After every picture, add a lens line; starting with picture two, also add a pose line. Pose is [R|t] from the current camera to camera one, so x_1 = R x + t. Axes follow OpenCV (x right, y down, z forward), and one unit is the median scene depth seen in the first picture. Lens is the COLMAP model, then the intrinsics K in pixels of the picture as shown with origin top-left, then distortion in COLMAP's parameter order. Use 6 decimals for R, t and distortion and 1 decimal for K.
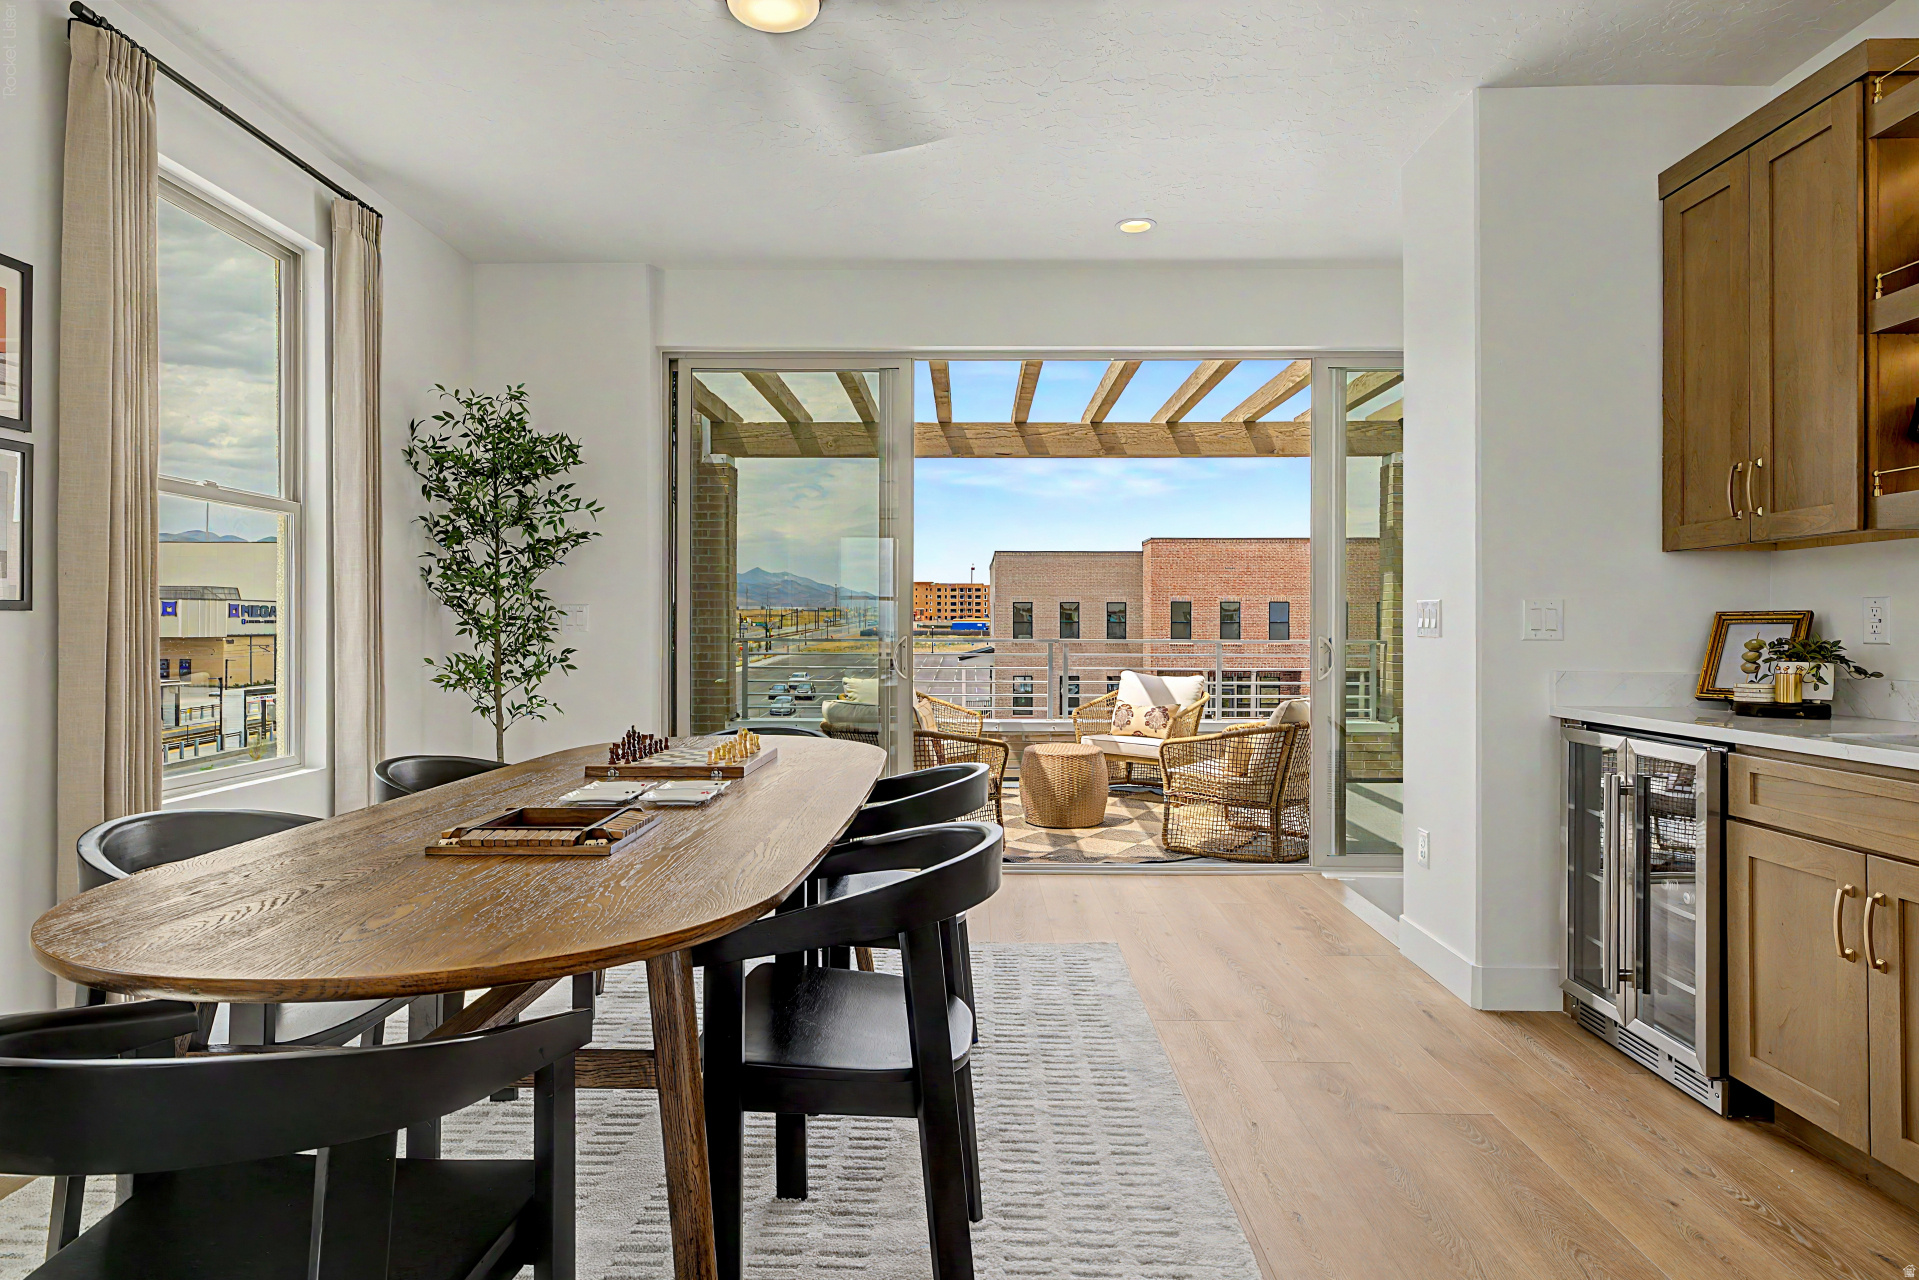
lens RADIAL K [[1033.6, 0, 958.7], [0, 1033.6, 623.9], [0, 0, 1]] dist [-0.001785, 0.001256]
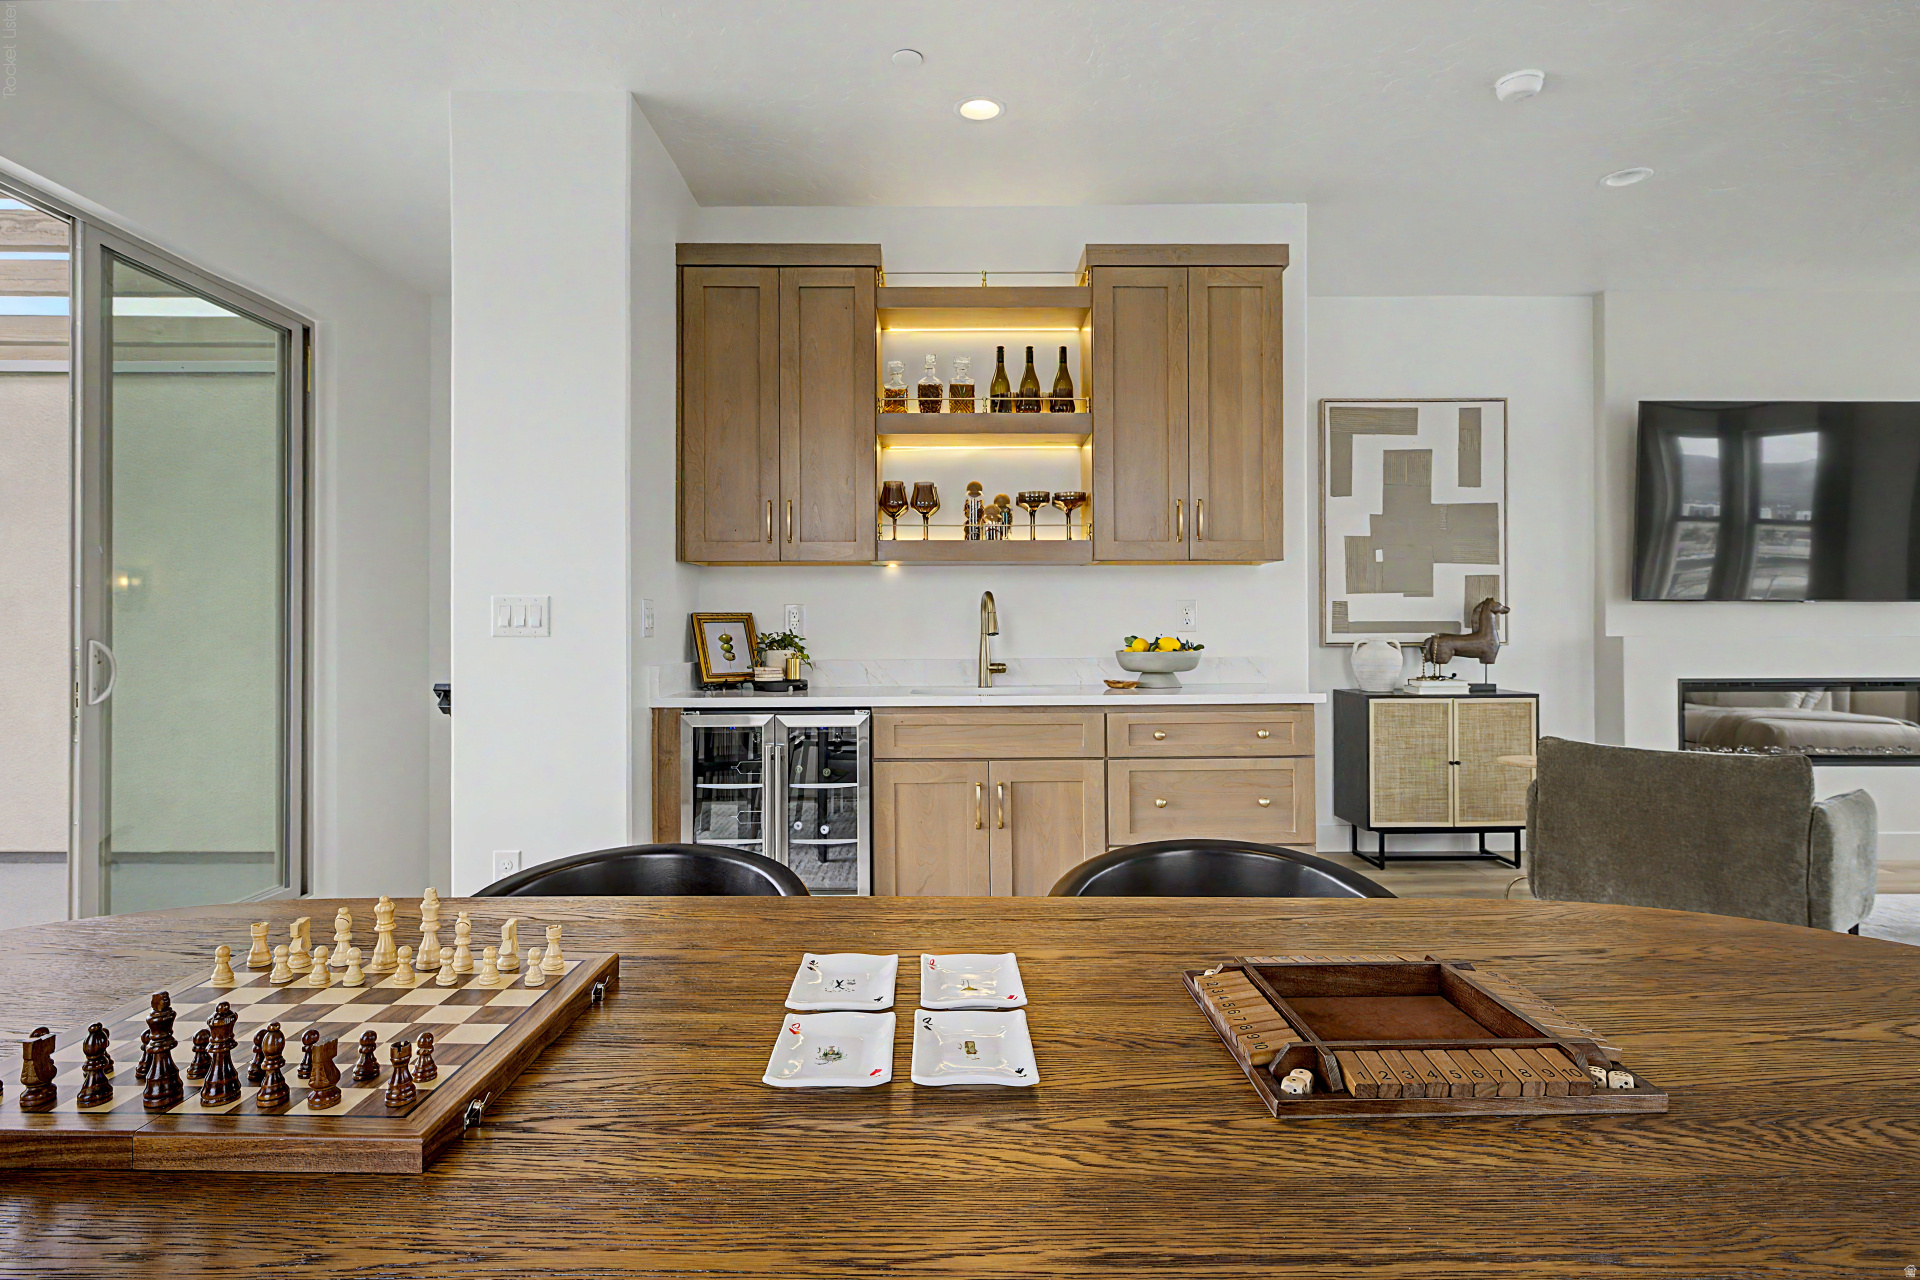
lens RADIAL K [[1034.1, 0, 962.1], [0, 1034.1, 635.2], [0, 0, 1]] dist [-0.001785, 0.001256]
pose [[-0.019373, -0.002532, 0.999809, -0.600988], [-0.003016, 0.999992, 0.002474, 0.013082], [-0.999808, -0.002968, -0.019380, 0.807590]]
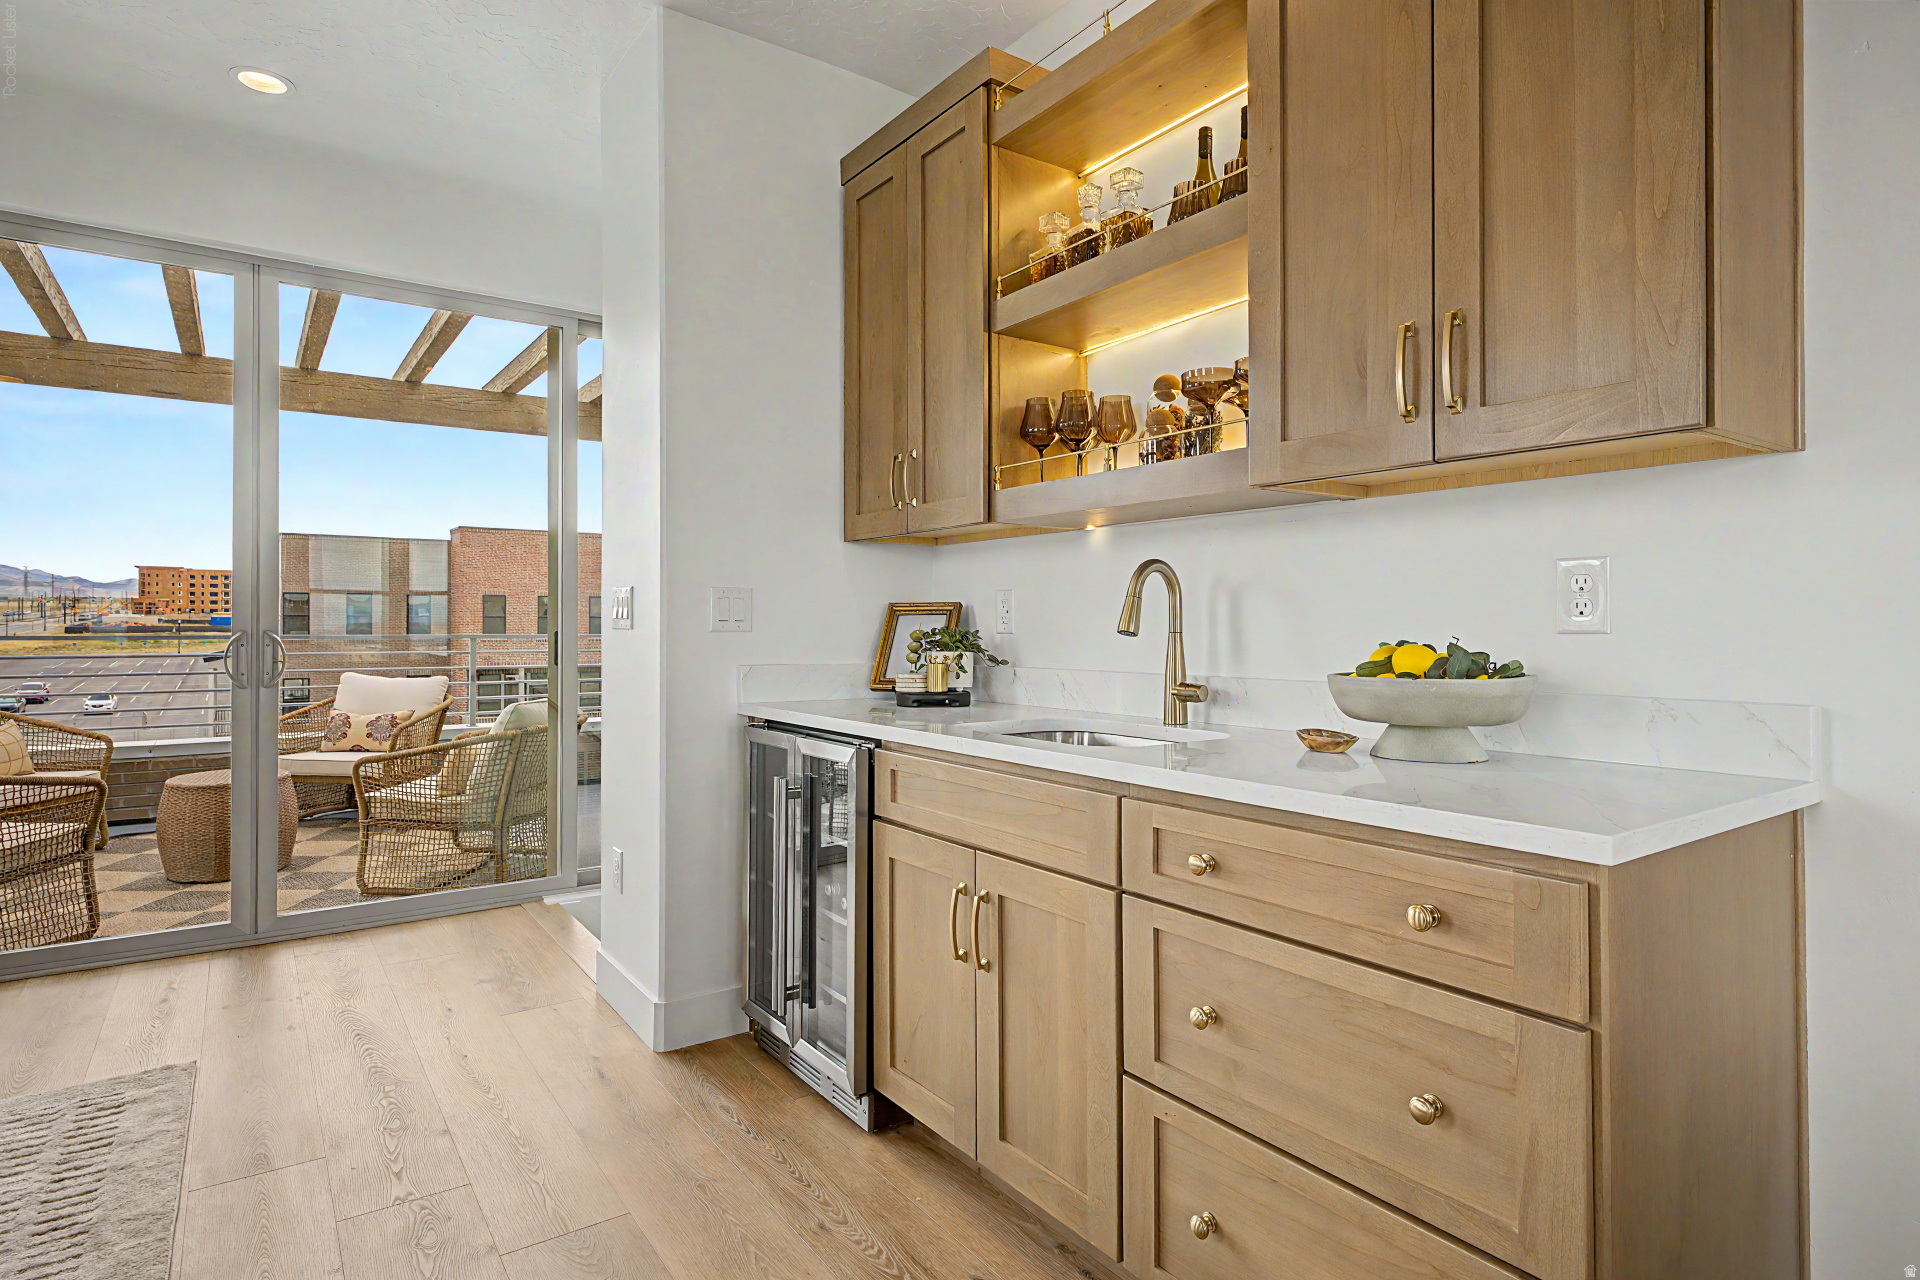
lens RADIAL K [[1034.1, 0, 925.2], [0, 1034.1, 621.1], [0, 0, 1]] dist [-0.001785, 0.001256]
pose [[0.818793, -0.000793, 0.574089, 0.205473], [-0.001188, 0.999995, 0.003077, 0.003387], [-0.574088, -0.003201, 0.818787, 0.168500]]
